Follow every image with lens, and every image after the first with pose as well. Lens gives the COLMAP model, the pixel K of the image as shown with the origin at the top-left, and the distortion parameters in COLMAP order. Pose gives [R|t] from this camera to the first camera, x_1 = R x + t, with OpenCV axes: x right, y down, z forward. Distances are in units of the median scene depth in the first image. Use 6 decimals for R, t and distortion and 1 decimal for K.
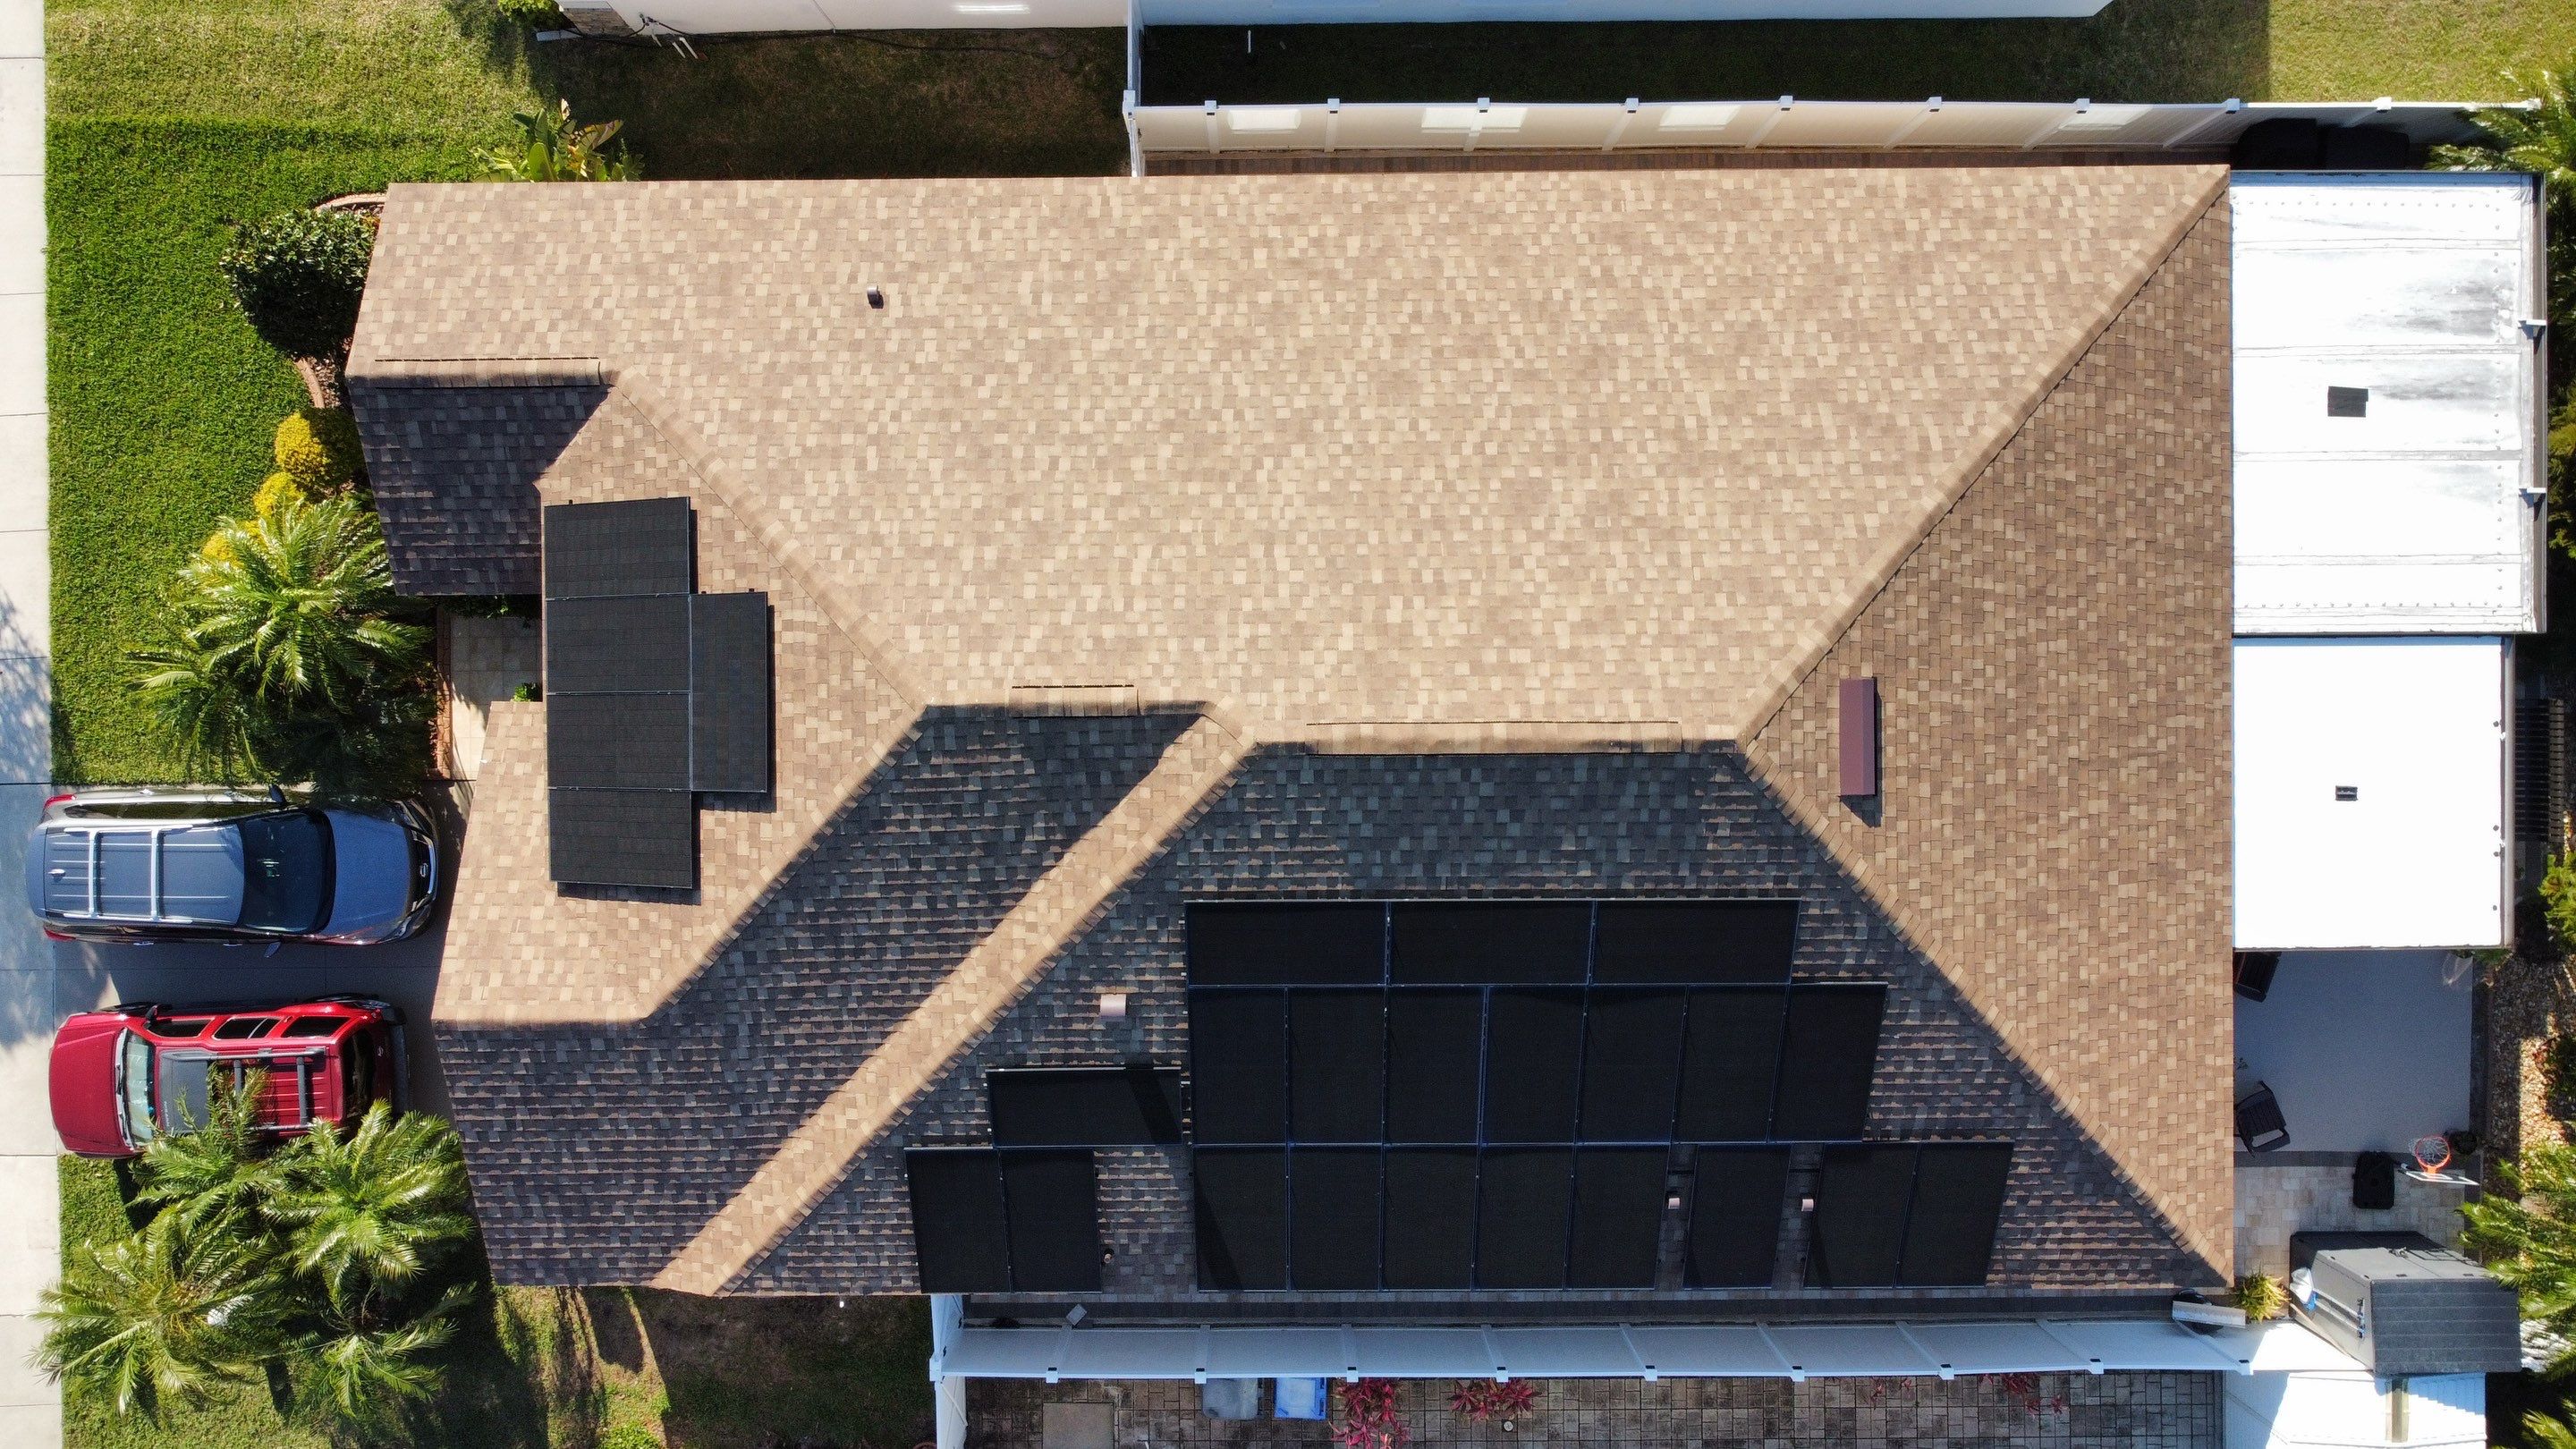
lens RADIAL K [[1958.2, 0, 1255.4], [0, 1958.2, 706.0], [0, 0, 1]] dist [0.011593, -0.033696]
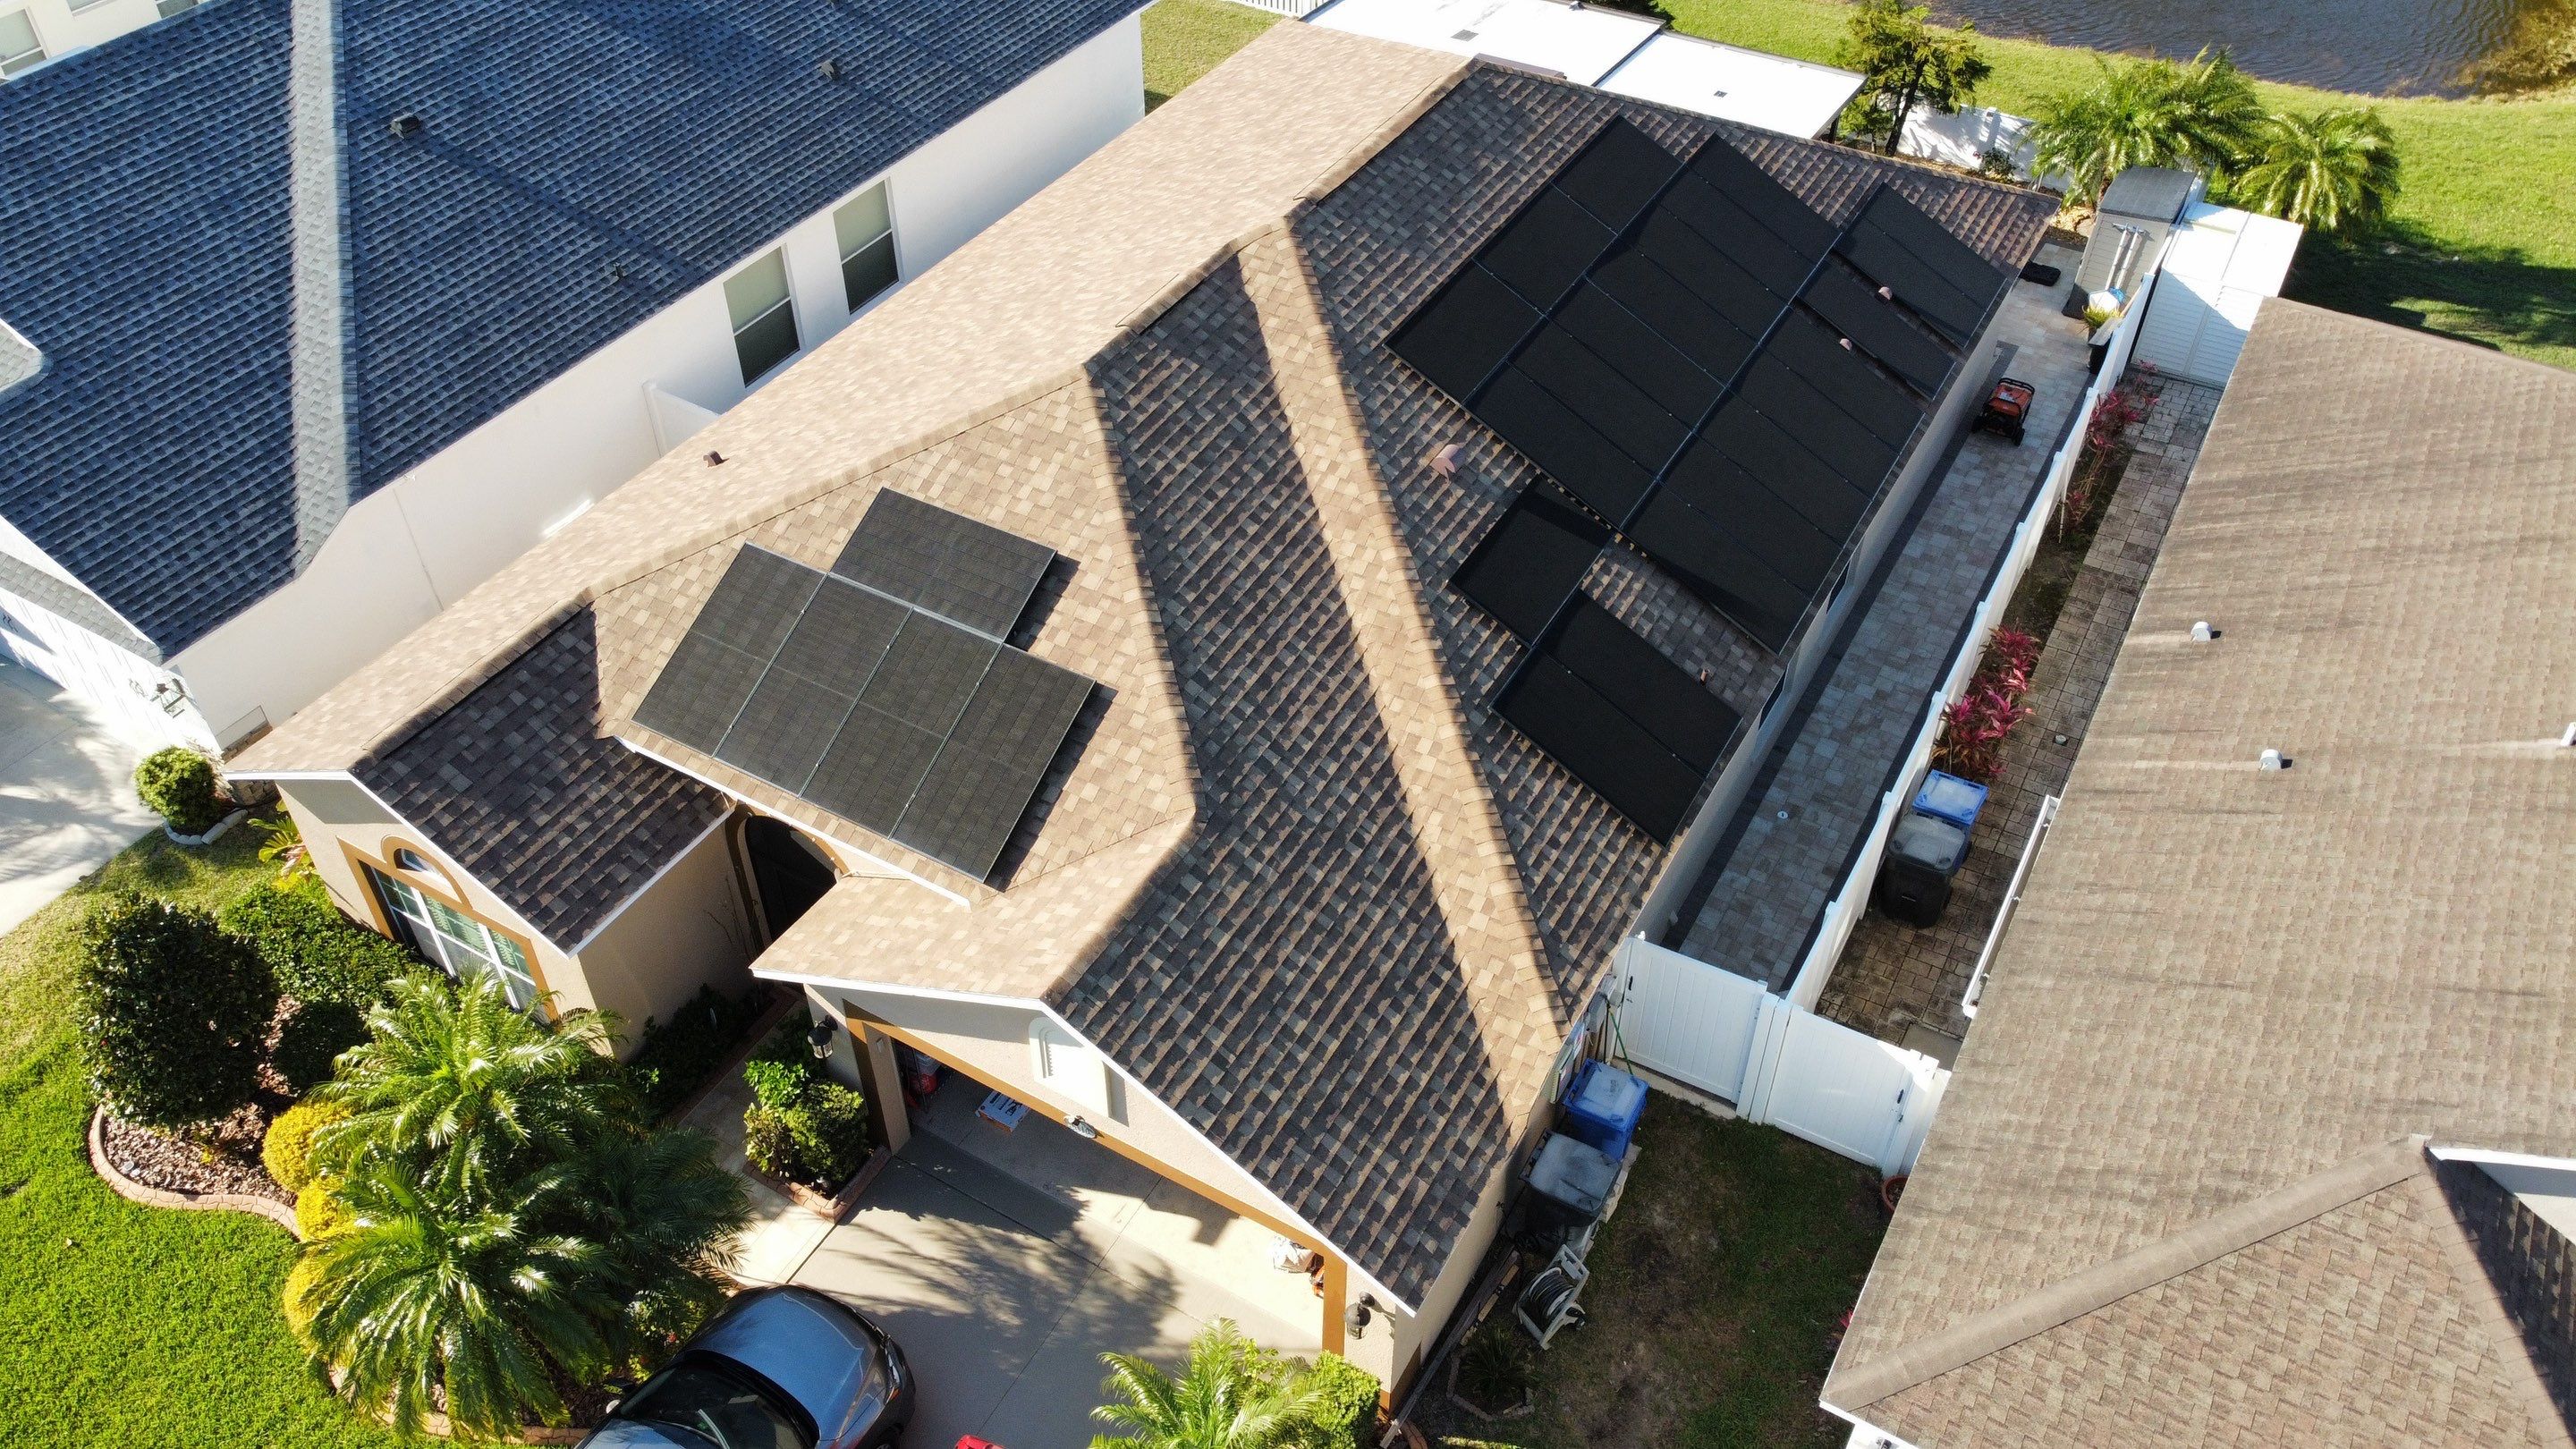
lens RADIAL K [[1958.2, 0, 1250.6], [0, 1958.2, 673.7], [0, 0, 1]] dist [0.011593, -0.033696]
pose [[0.517689, -0.560093, 0.646756, -0.781206], [0.855514, 0.330311, -0.398737, 0.475923], [0.009700, 0.759730, 0.650166, 0.437198]]
